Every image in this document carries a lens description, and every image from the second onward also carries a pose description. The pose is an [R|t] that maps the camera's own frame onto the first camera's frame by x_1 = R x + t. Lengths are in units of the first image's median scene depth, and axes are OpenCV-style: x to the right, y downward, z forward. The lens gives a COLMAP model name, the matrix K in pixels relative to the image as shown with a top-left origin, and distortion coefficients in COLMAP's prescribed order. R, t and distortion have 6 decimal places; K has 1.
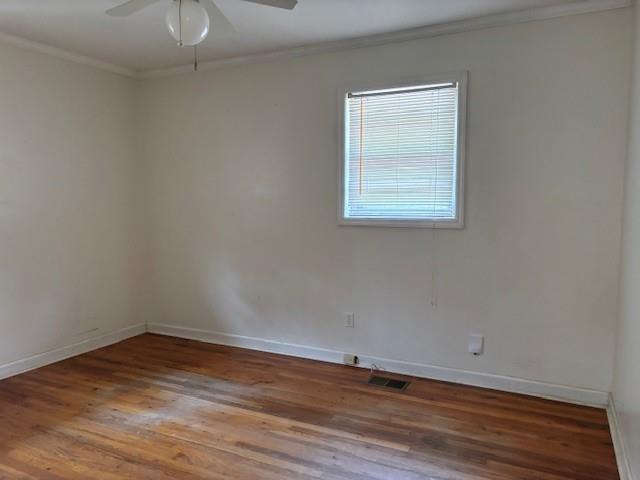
lens RADIAL K [[481.8, 0, 320.2], [0, 481.8, 237.9], [0, 0, 1]] dist [0.049574, -0.054310]
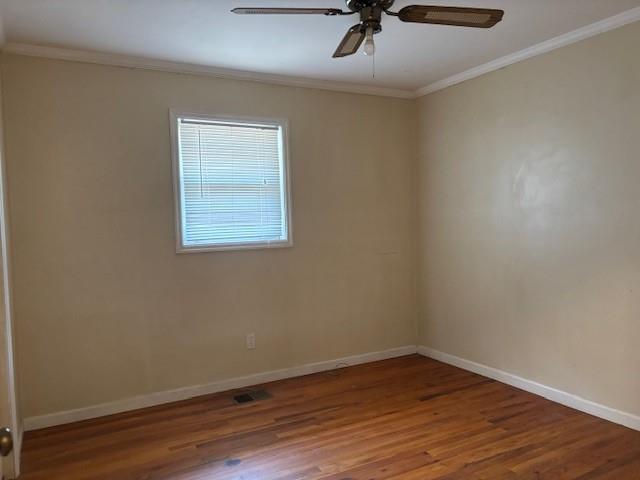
lens RADIAL K [[481.8, 0, 320.2], [0, 481.8, 237.9], [0, 0, 1]] dist [0.049574, -0.054310]
pose [[0.571401, -0.051269, 0.819068, -0.623113], [0.093529, 0.995612, -0.002928, -0.031582], [-0.815324, 0.078280, 0.573689, 0.241752]]
